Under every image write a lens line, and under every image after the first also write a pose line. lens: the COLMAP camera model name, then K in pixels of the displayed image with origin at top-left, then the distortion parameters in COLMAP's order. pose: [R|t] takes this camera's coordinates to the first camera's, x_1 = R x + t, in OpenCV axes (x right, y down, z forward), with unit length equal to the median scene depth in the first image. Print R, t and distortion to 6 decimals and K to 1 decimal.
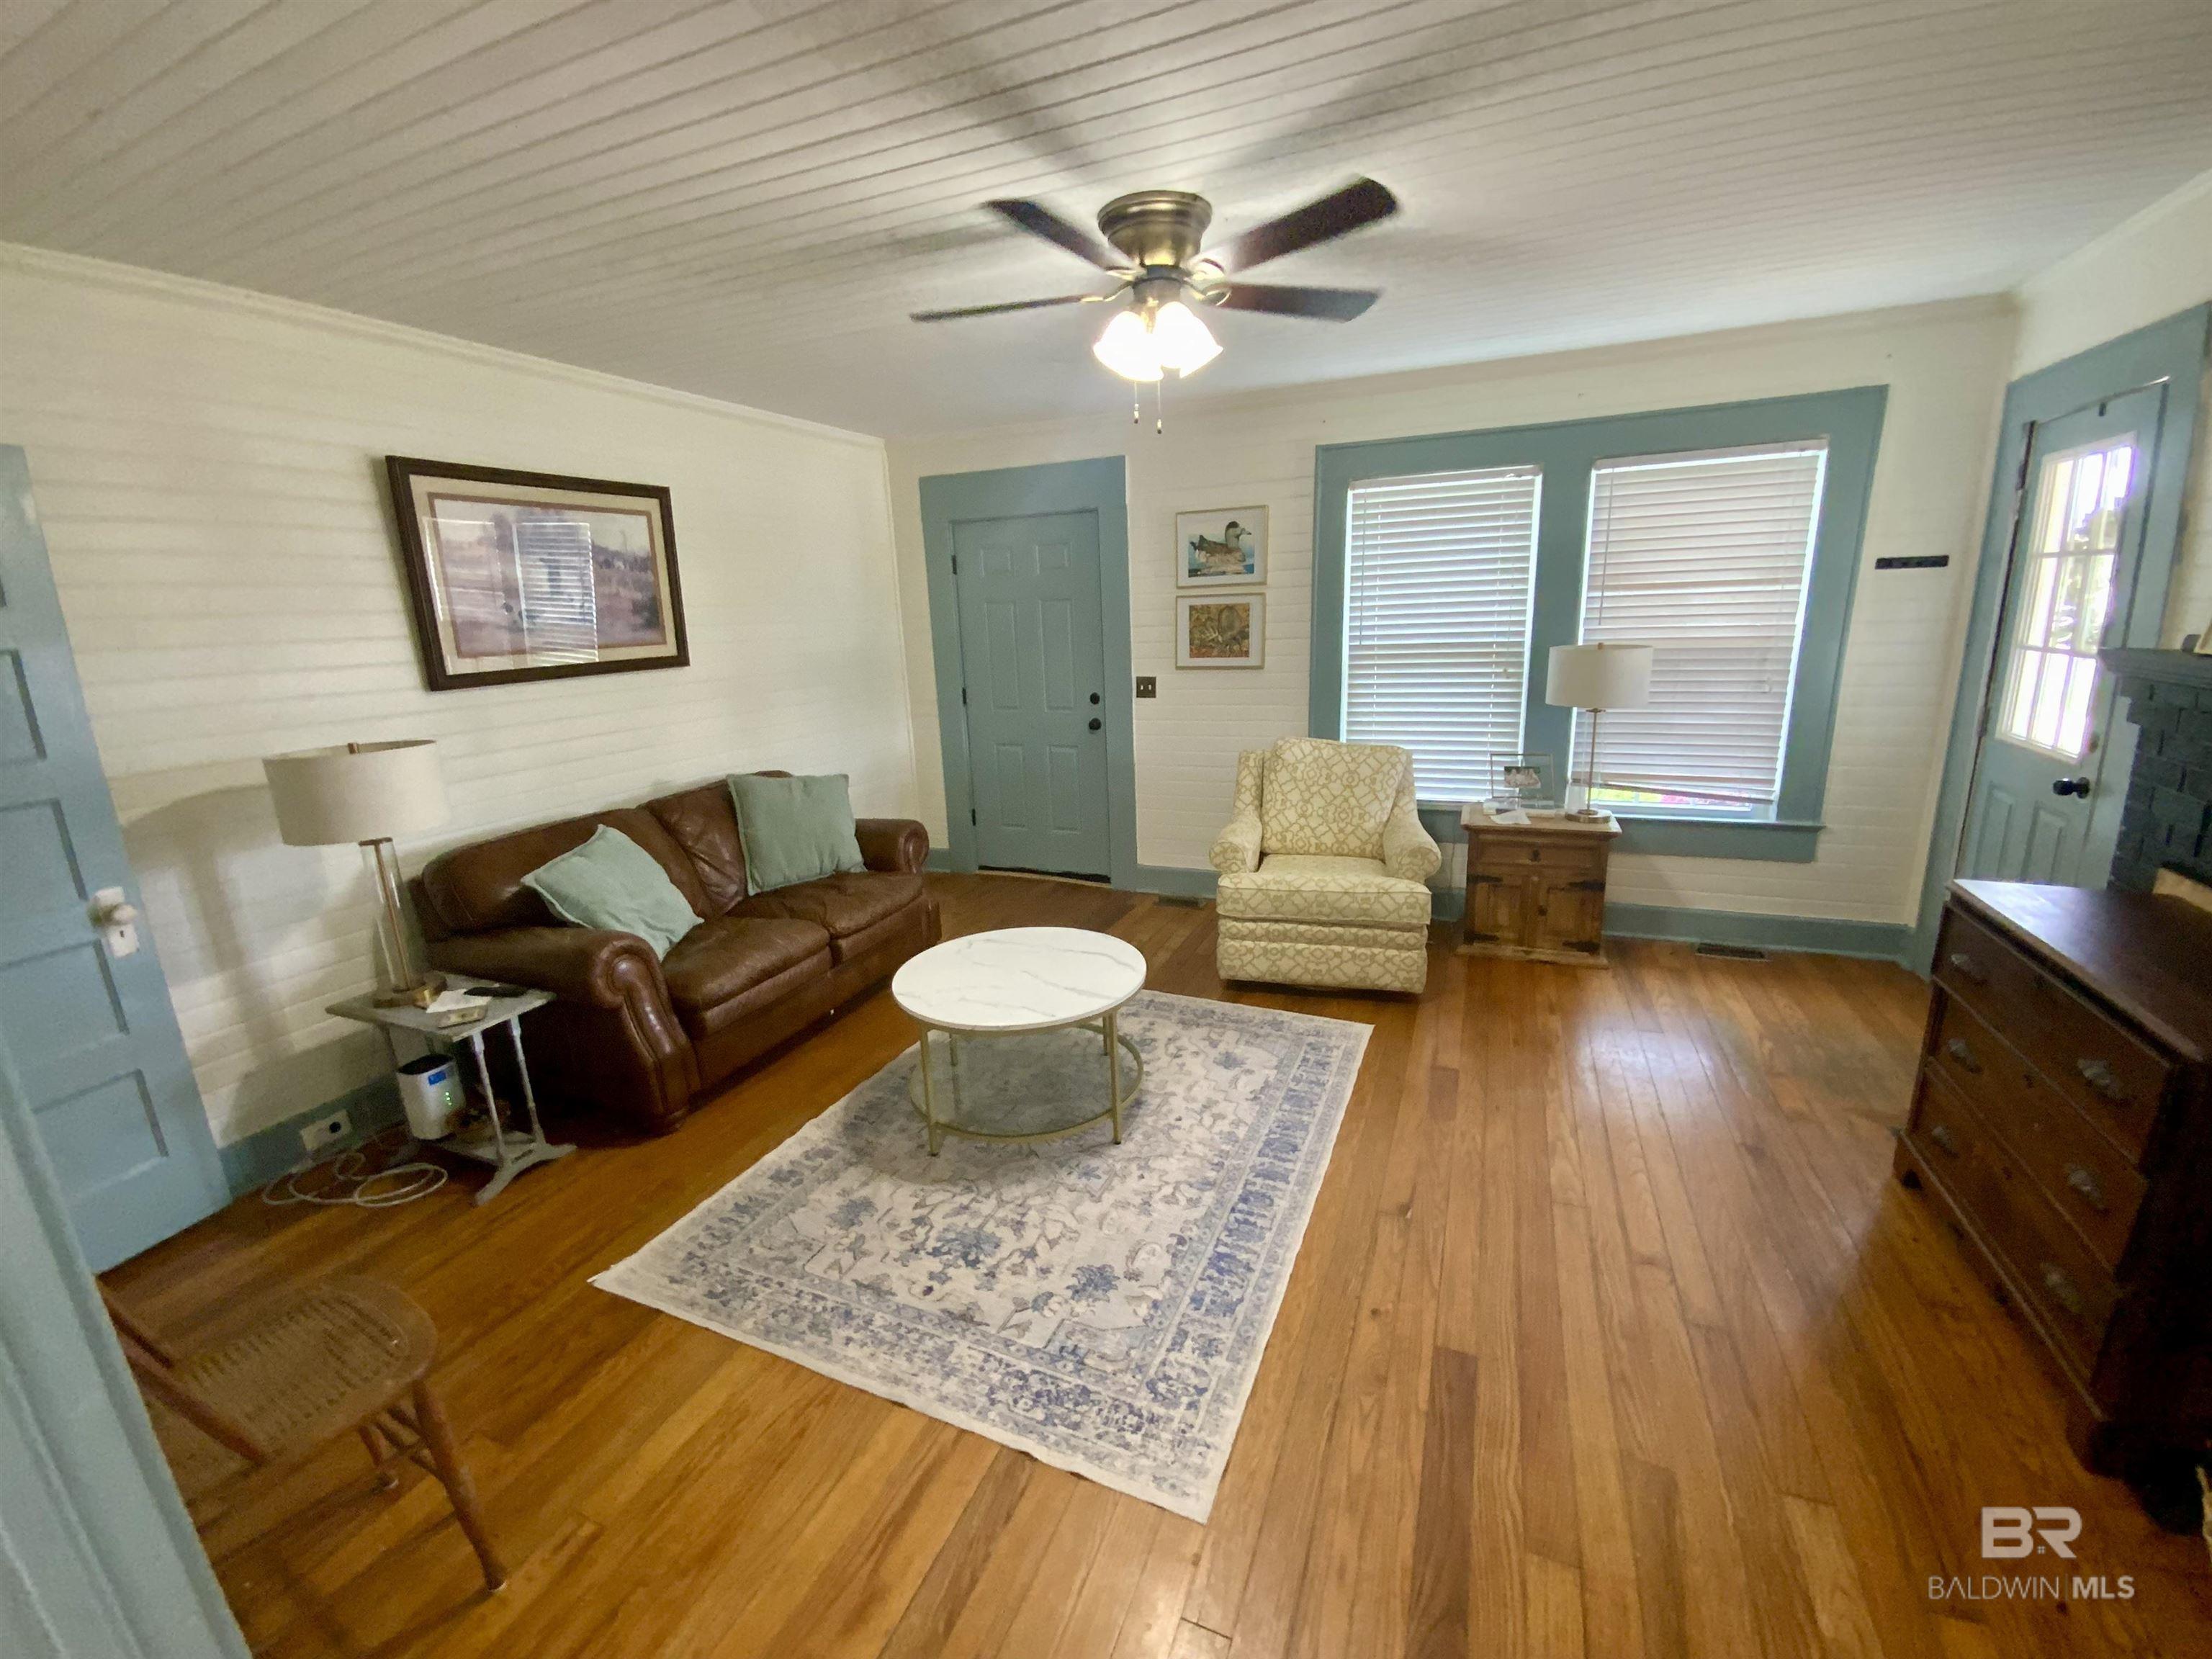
lens RADIAL K [[899.6, 0, 1103.4], [0, 899.6, 815.1], [0, 0, 1]] dist [0.002633, -0.004053]
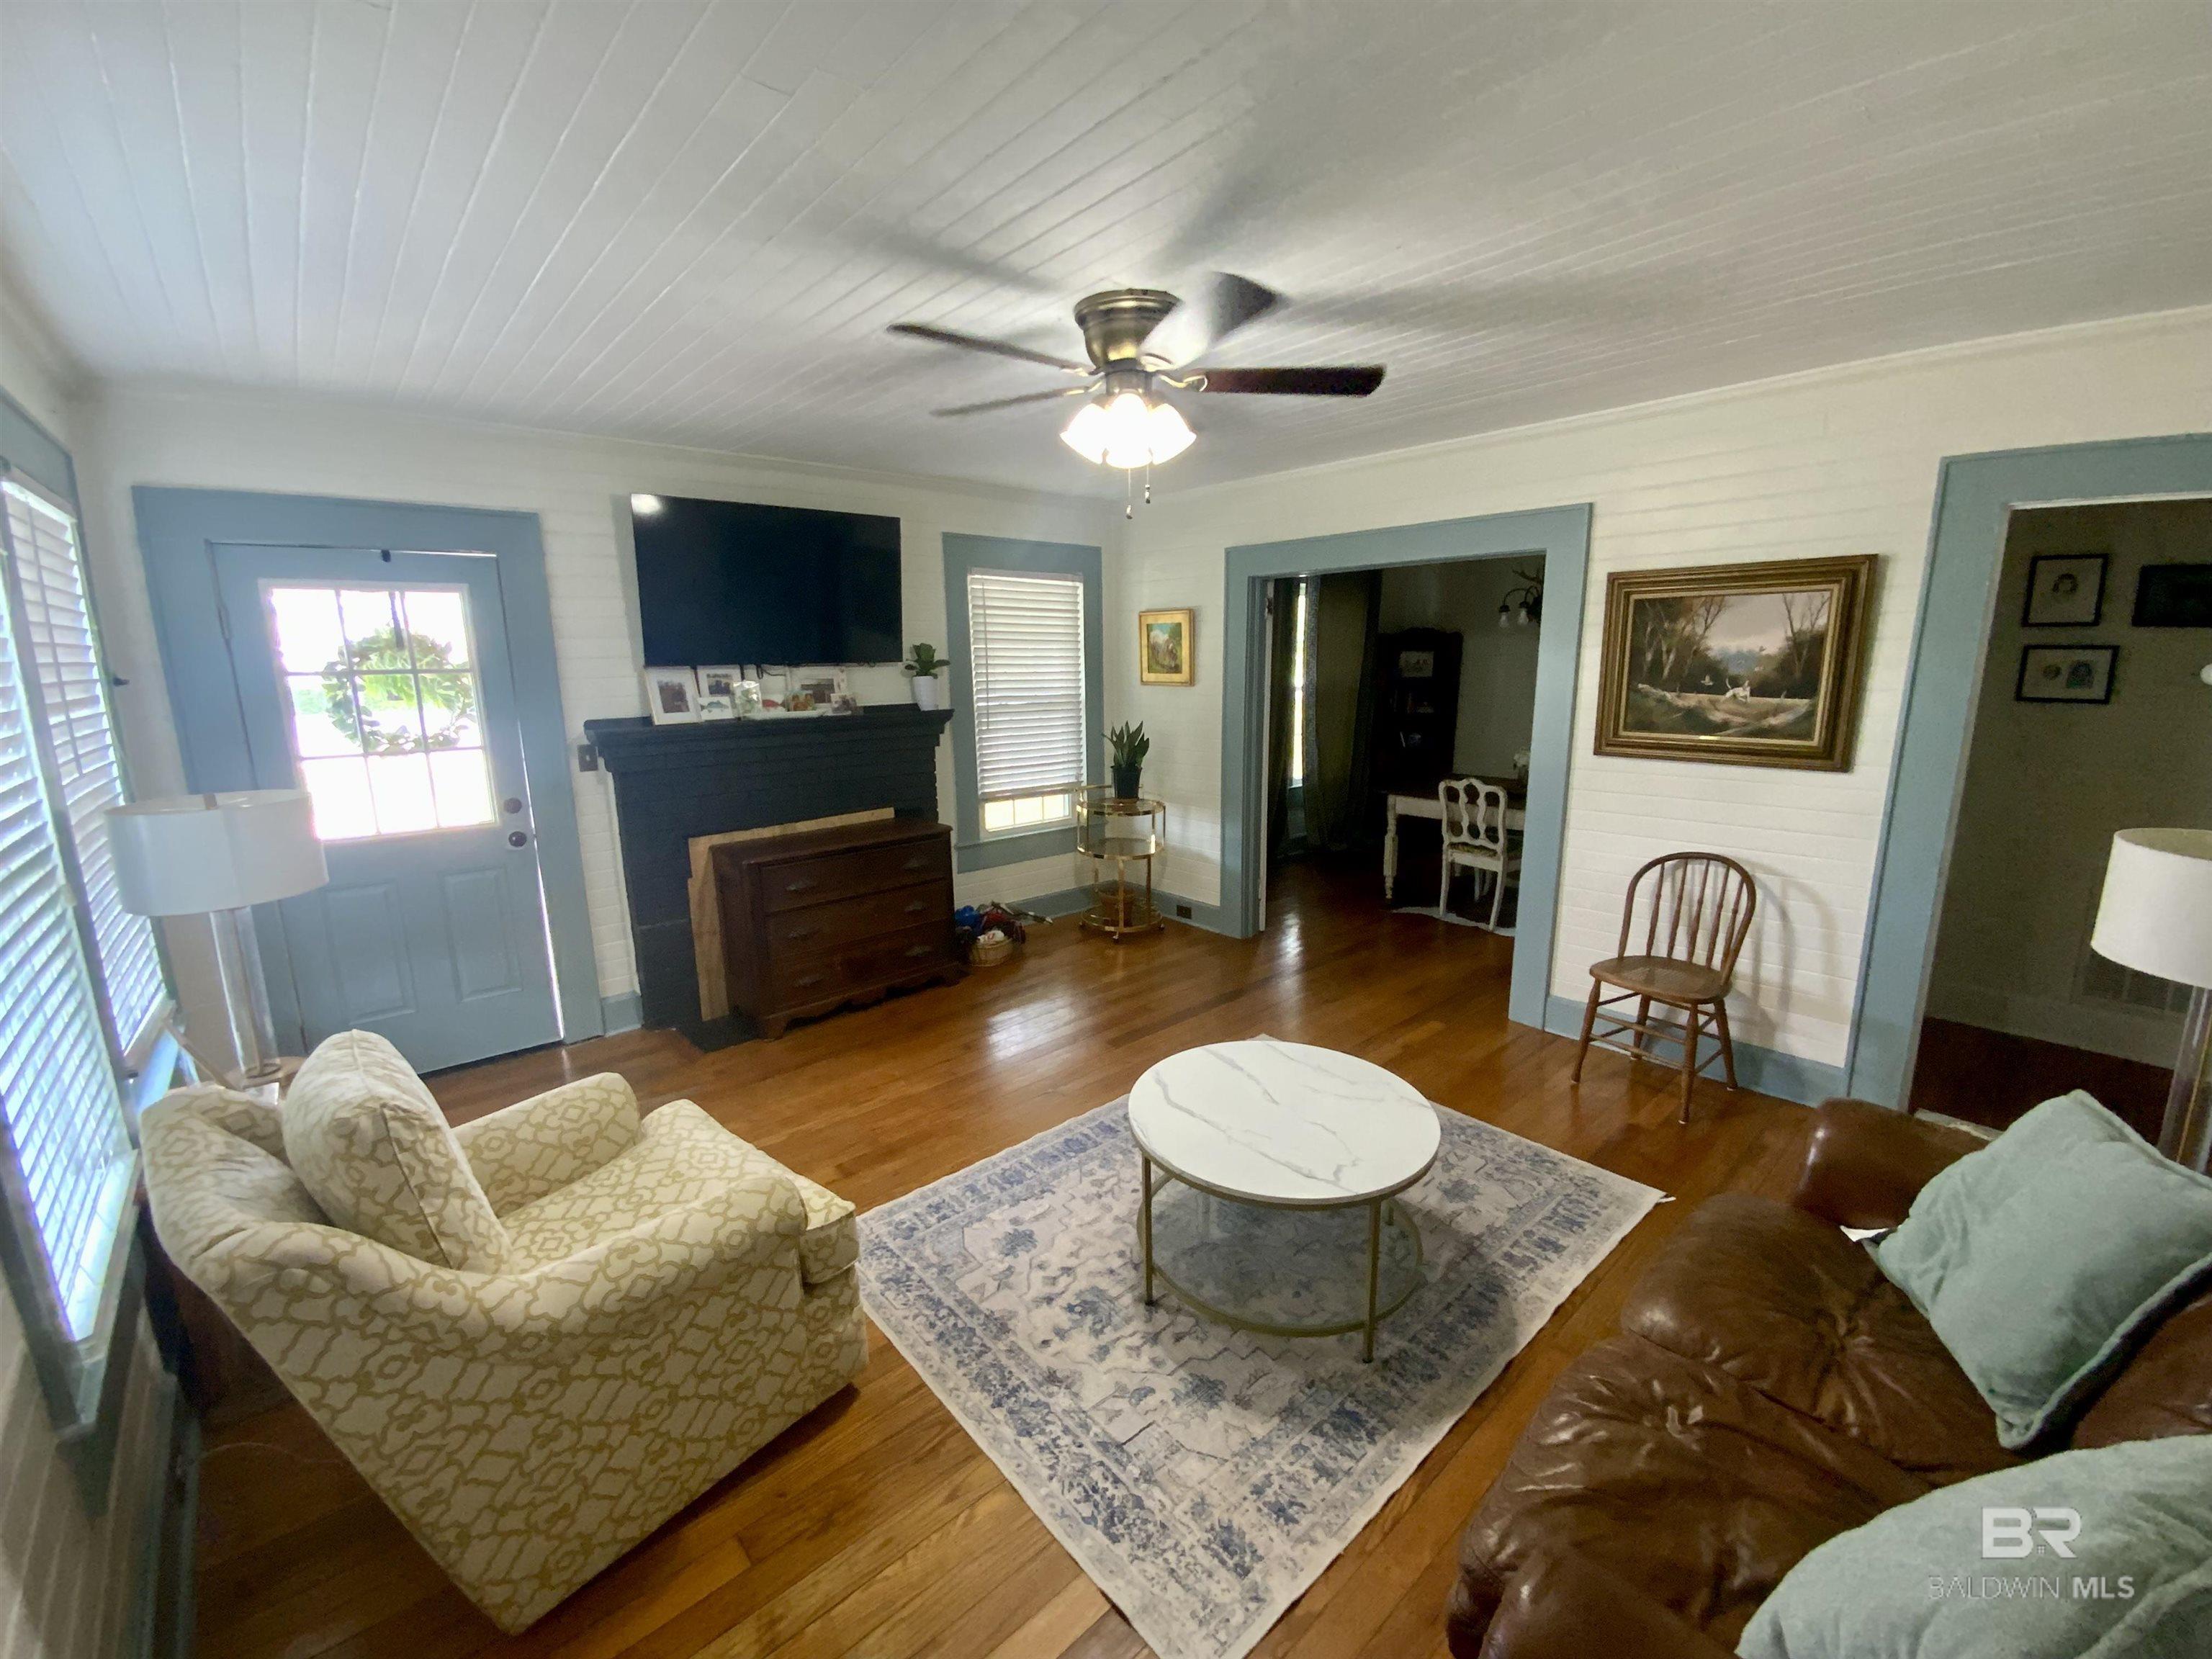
lens RADIAL K [[899.6, 0, 1105.4], [0, 899.6, 819.7], [0, 0, 1]] dist [0.002633, -0.004053]
pose [[-0.901973, -0.022226, 0.431220, -0.269548], [0.149912, 0.920433, 0.361010, -0.354603], [-0.404933, 0.390267, -0.826874, 1.475457]]
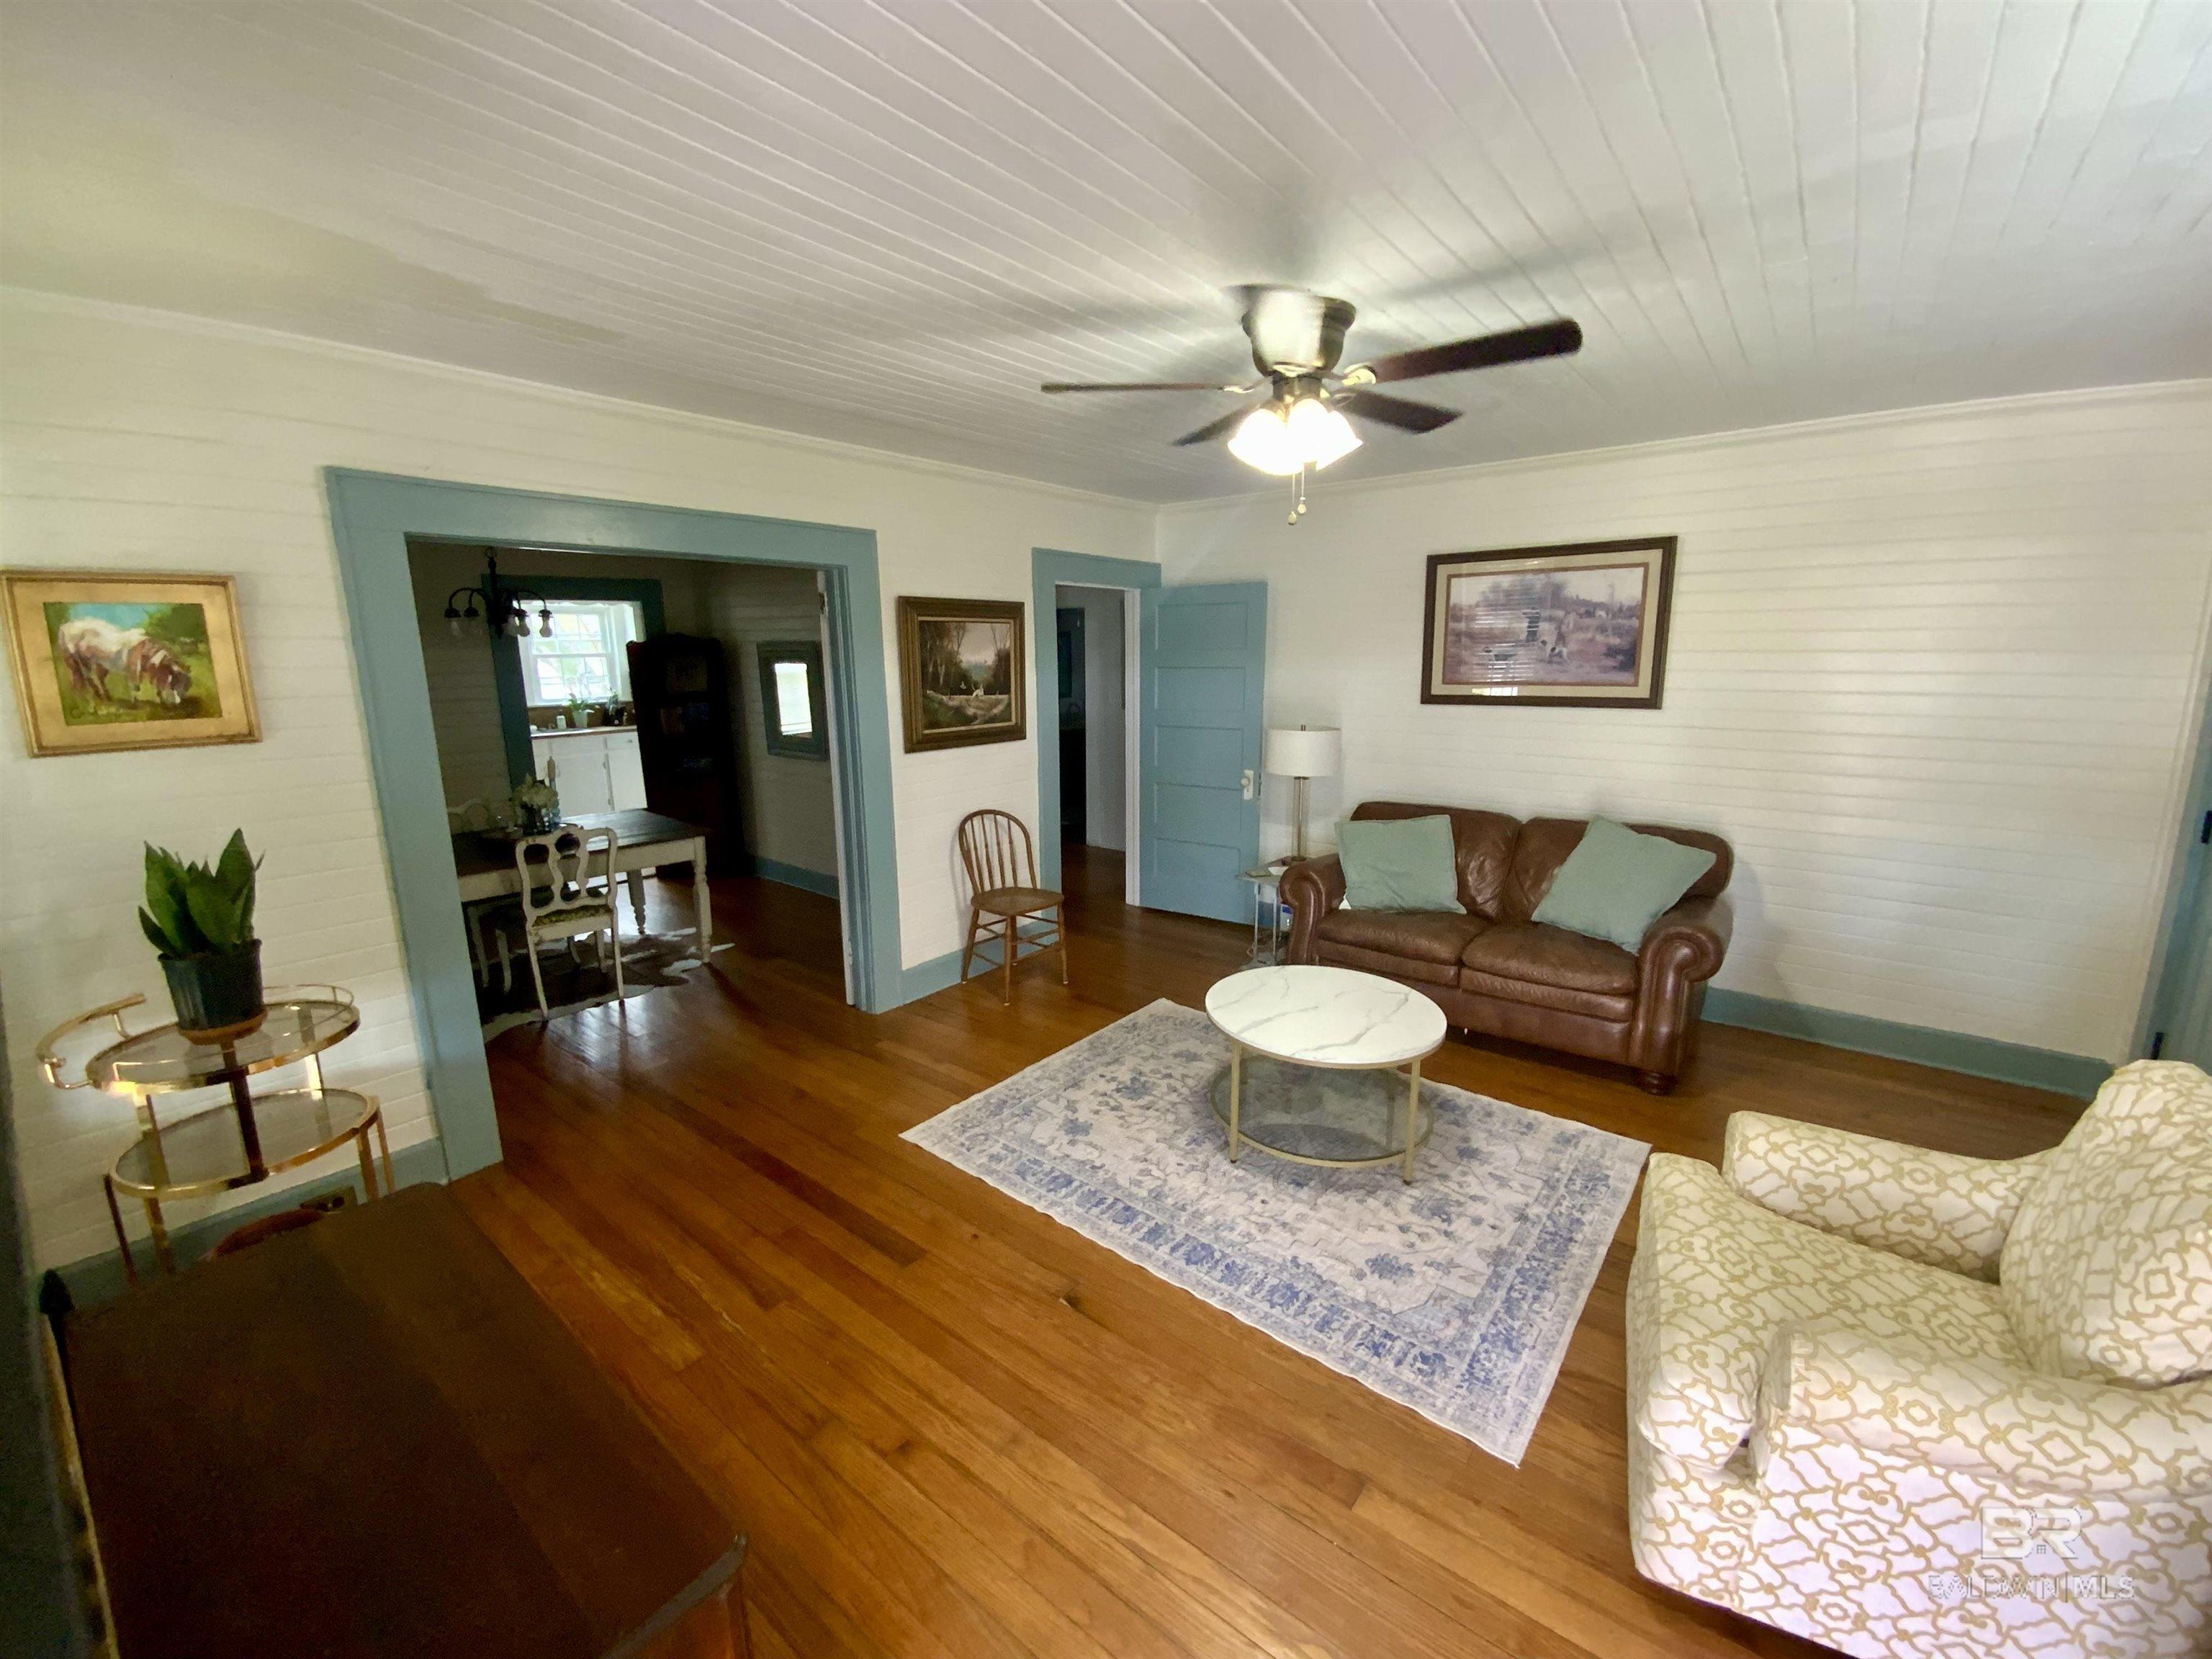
lens RADIAL K [[899.6, 0, 1104.6], [0, 899.6, 824.9], [0, 0, 1]] dist [0.002633, -0.004053]
pose [[-0.267168, 0.228968, -0.936053, 0.845898], [-0.199836, 0.937082, 0.286256, -0.261713], [0.942702, 0.263536, -0.204602, 0.816807]]
